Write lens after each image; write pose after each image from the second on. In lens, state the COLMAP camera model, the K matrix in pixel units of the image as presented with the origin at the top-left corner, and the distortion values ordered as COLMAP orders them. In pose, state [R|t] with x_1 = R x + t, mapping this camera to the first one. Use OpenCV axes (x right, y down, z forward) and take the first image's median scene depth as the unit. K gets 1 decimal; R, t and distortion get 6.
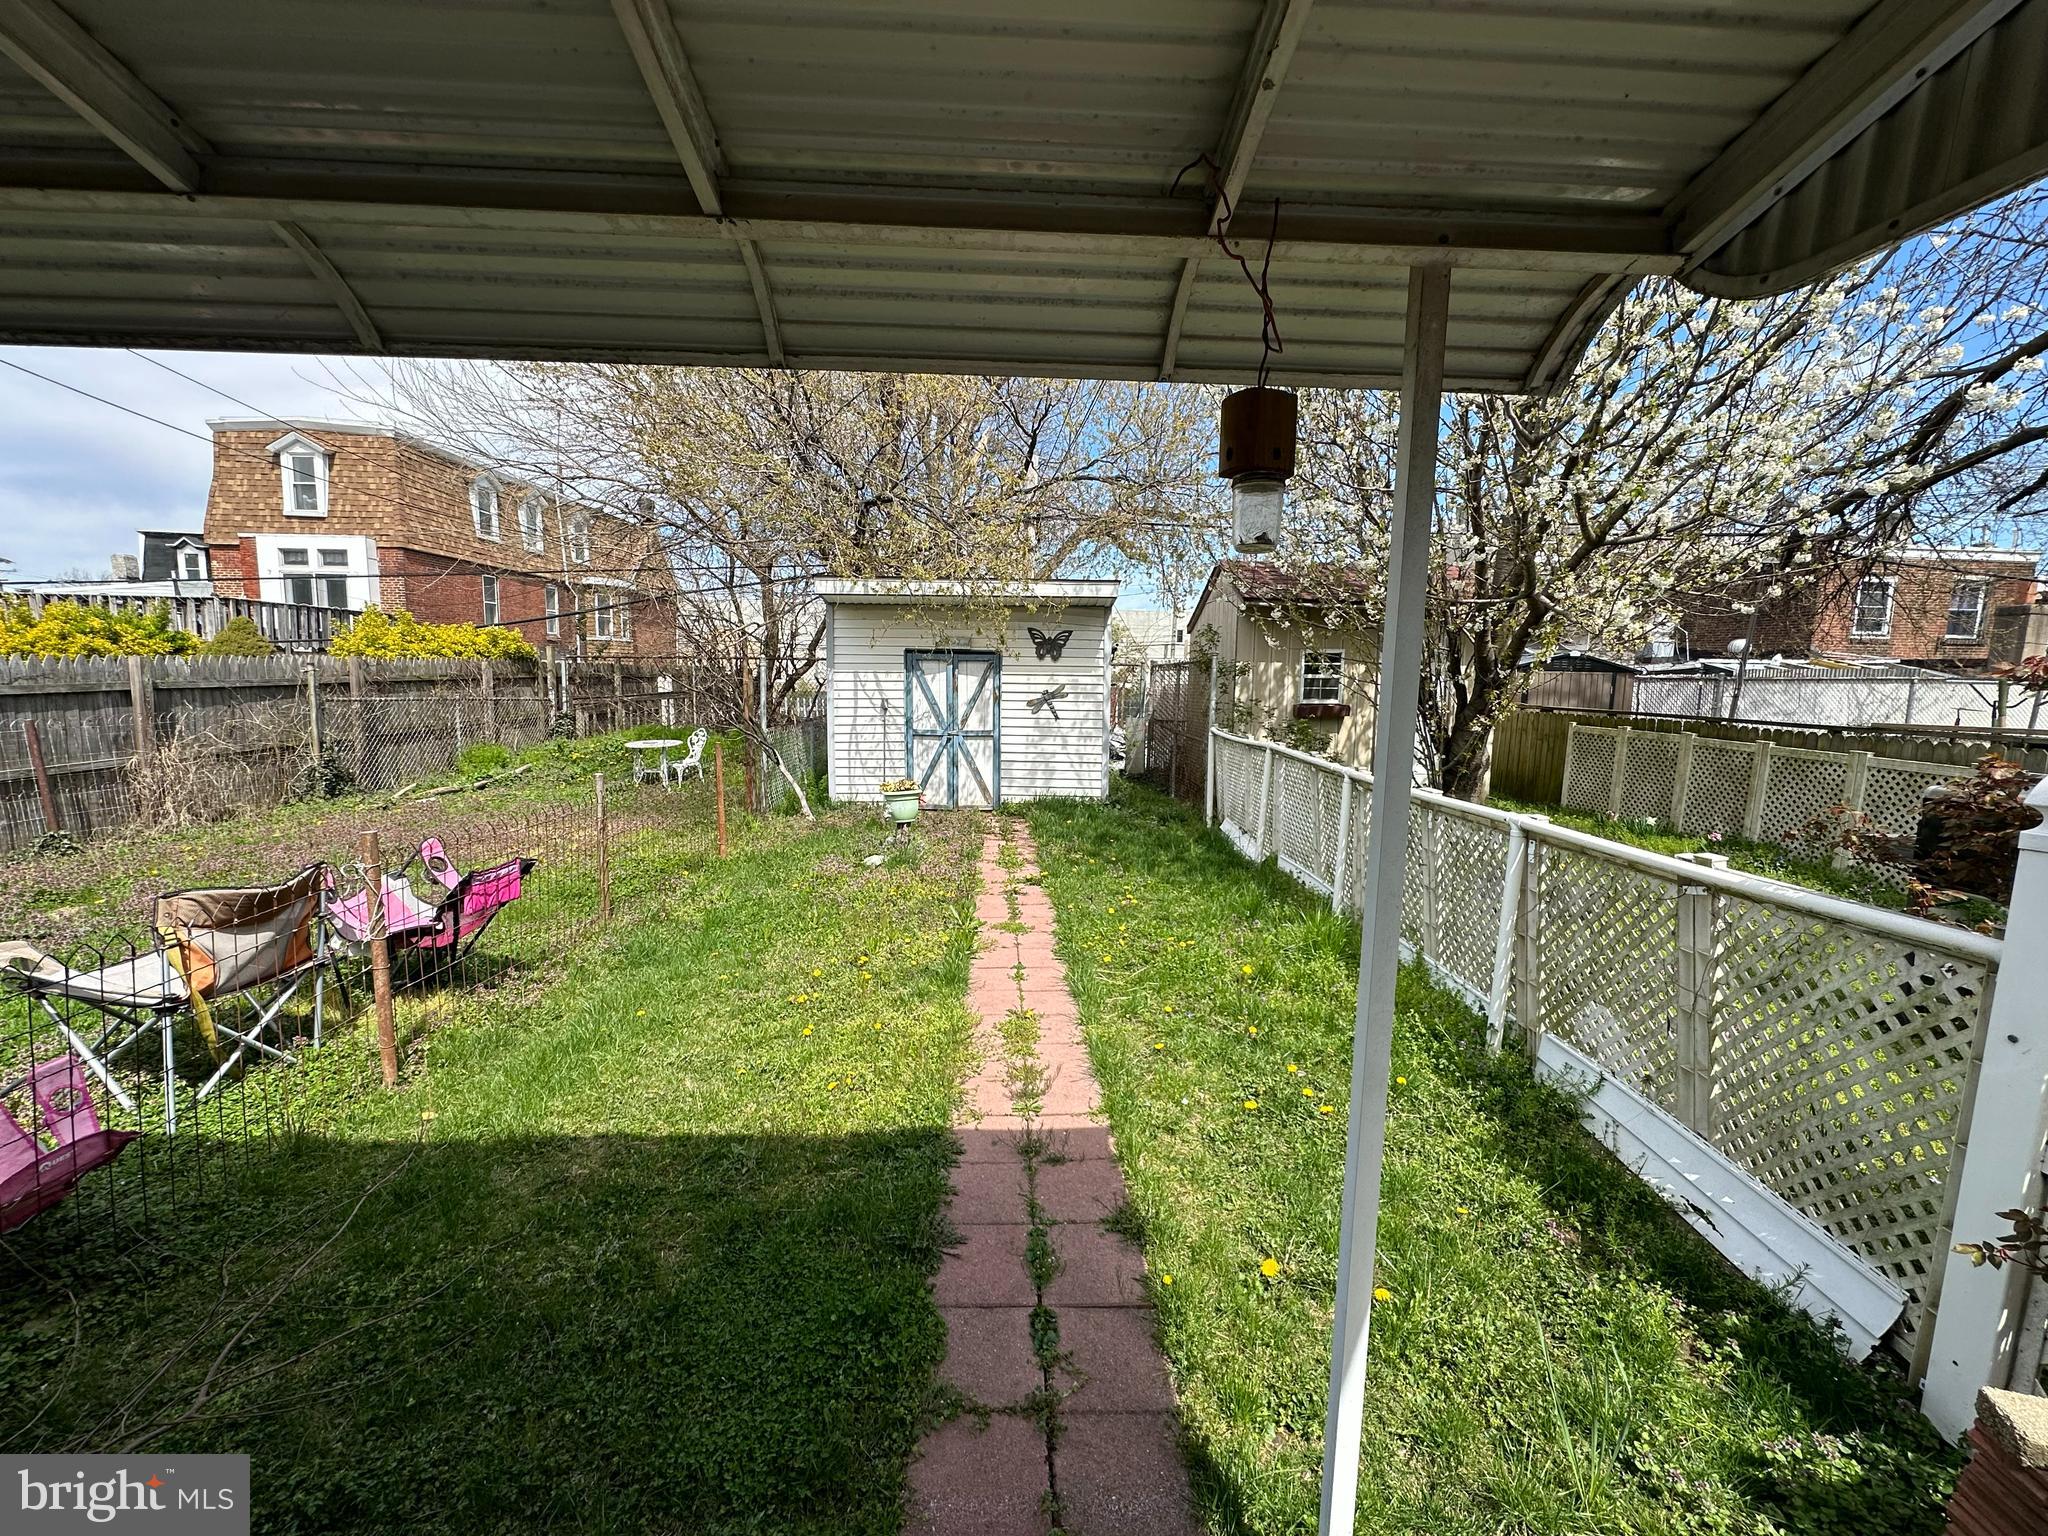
lens RADIAL K [[819.0, 0, 1026.0], [0, 819.0, 766.0], [0, 0, 1]] dist [-0.003046, 0.000546]
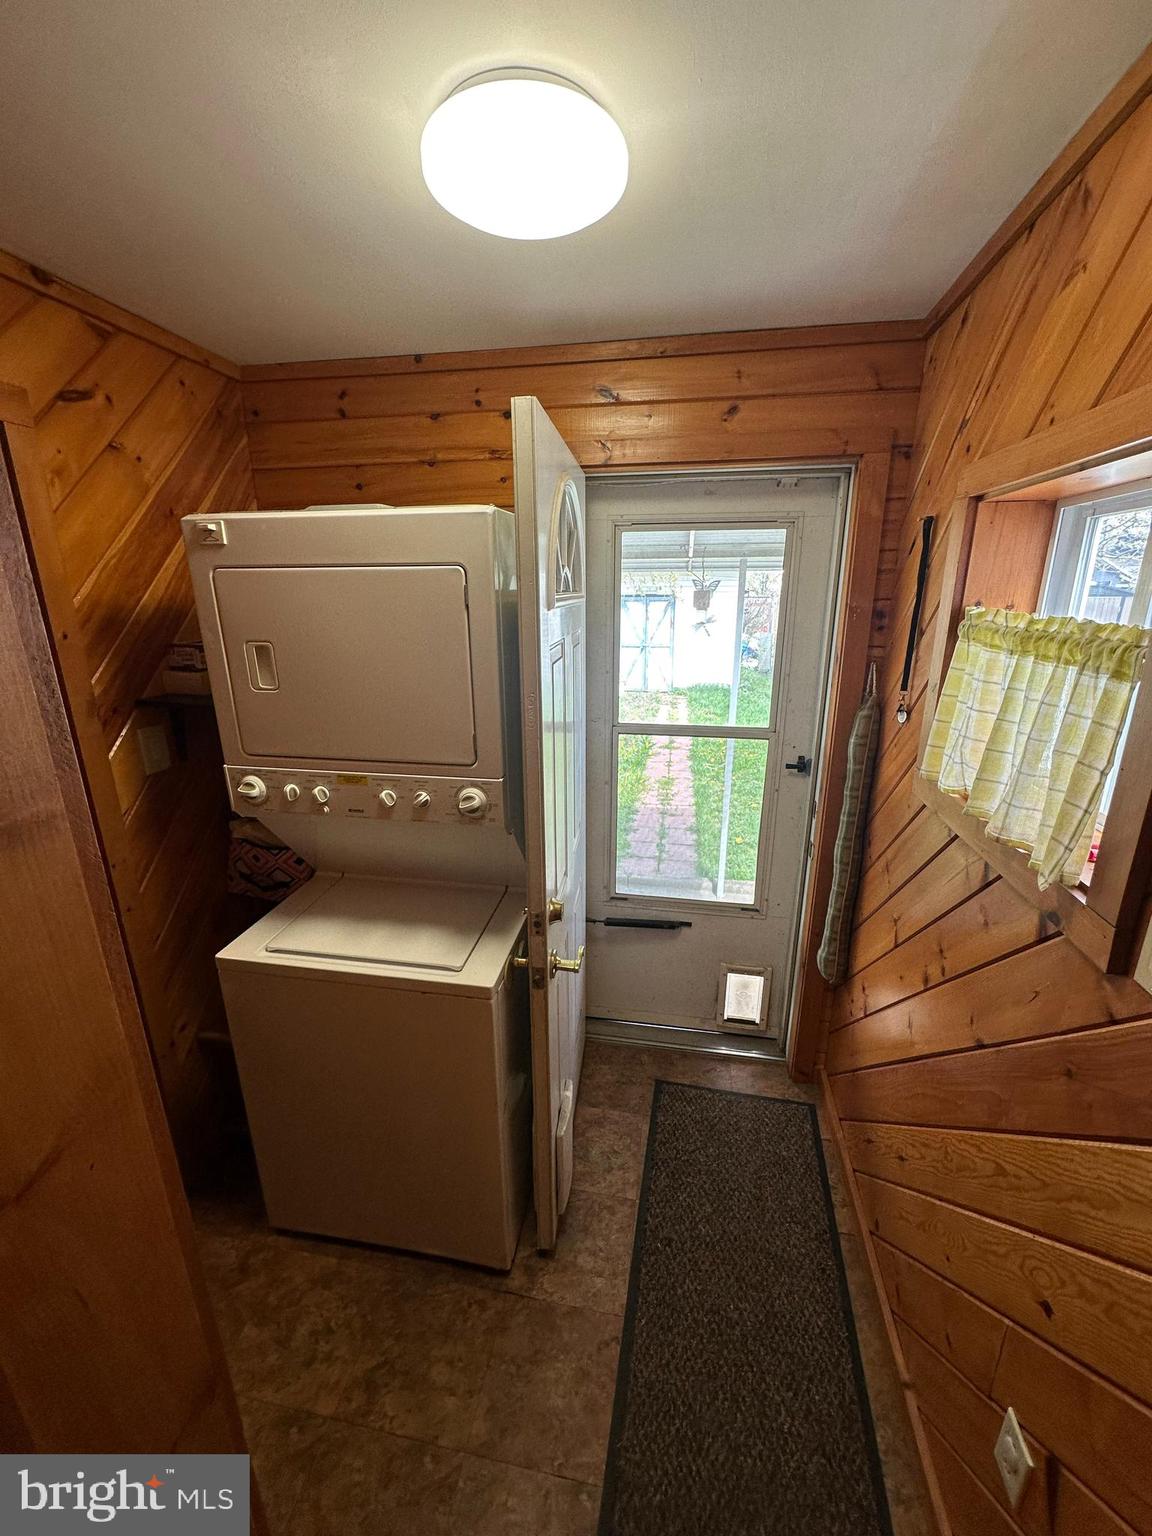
lens RADIAL K [[614.3, 0, 575.7], [0, 614.3, 769.0], [0, 0, 1]] dist [-0.003046, 0.000546]
pose [[0.978146, 0.035320, -0.204898, 0.046809], [0.000768, 0.984845, 0.173435, -0.010473], [0.207918, -0.169802, 0.963295, -0.356712]]
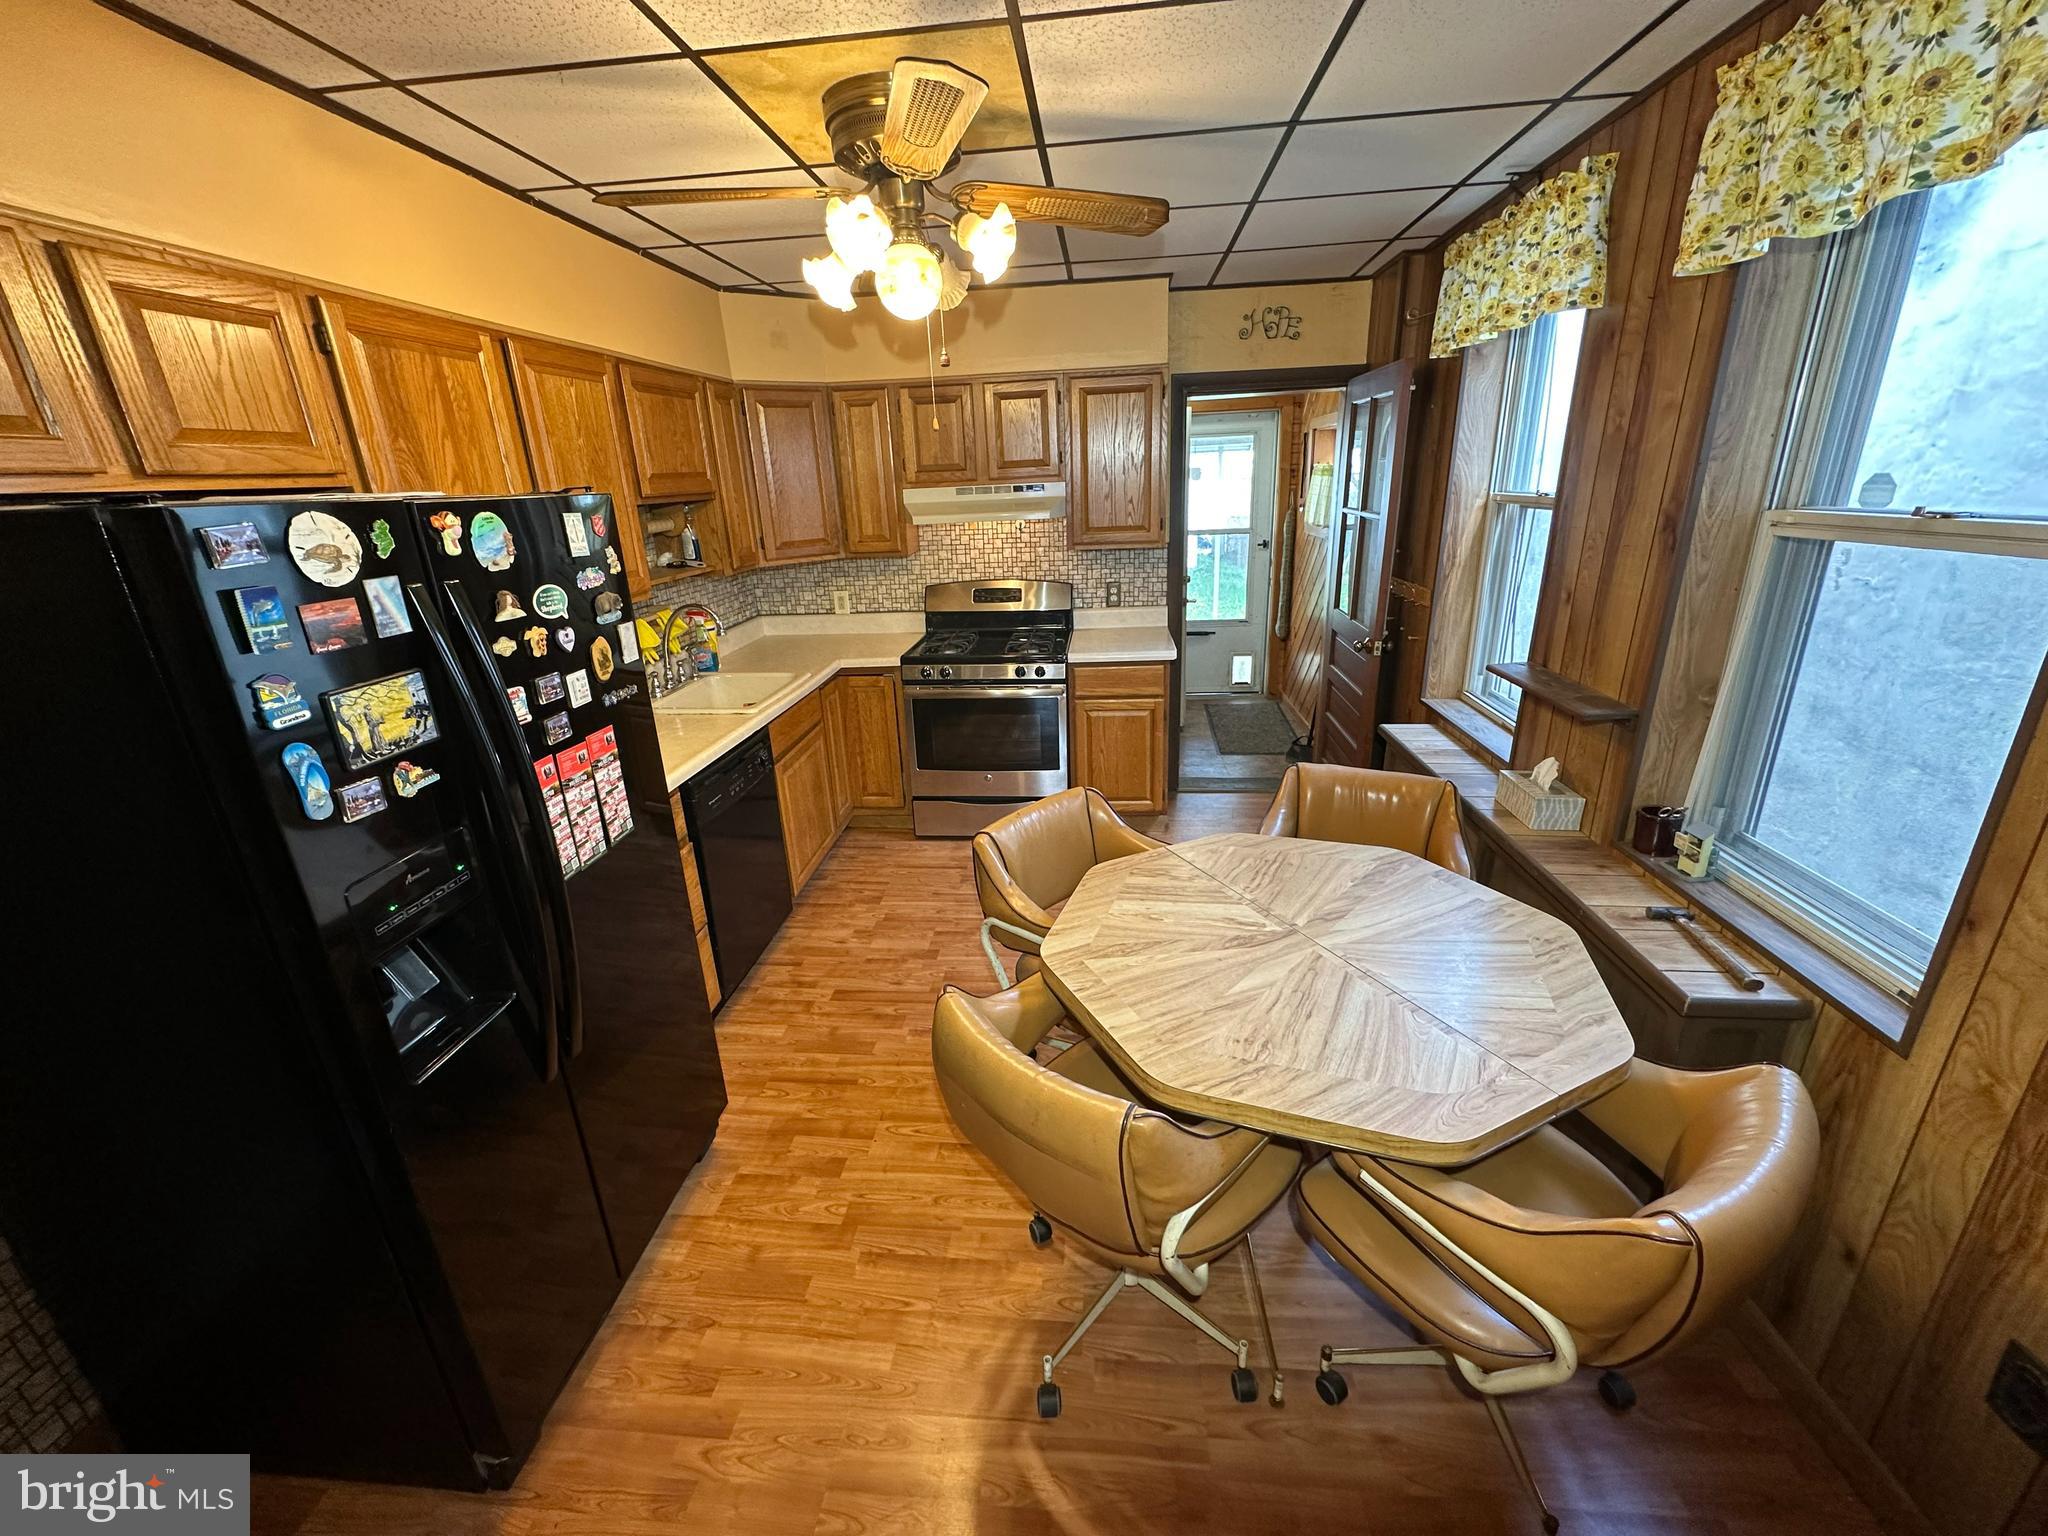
lens RADIAL K [[819.0, 0, 1025.9], [0, 819.0, 767.0], [0, 0, 1]] dist [-0.003046, 0.000546]
pose [[0.990724, -0.017974, -0.134699, -0.034348], [0.048133, 0.973368, 0.224140, 0.054226], [0.127083, -0.228545, 0.965203, -0.895645]]
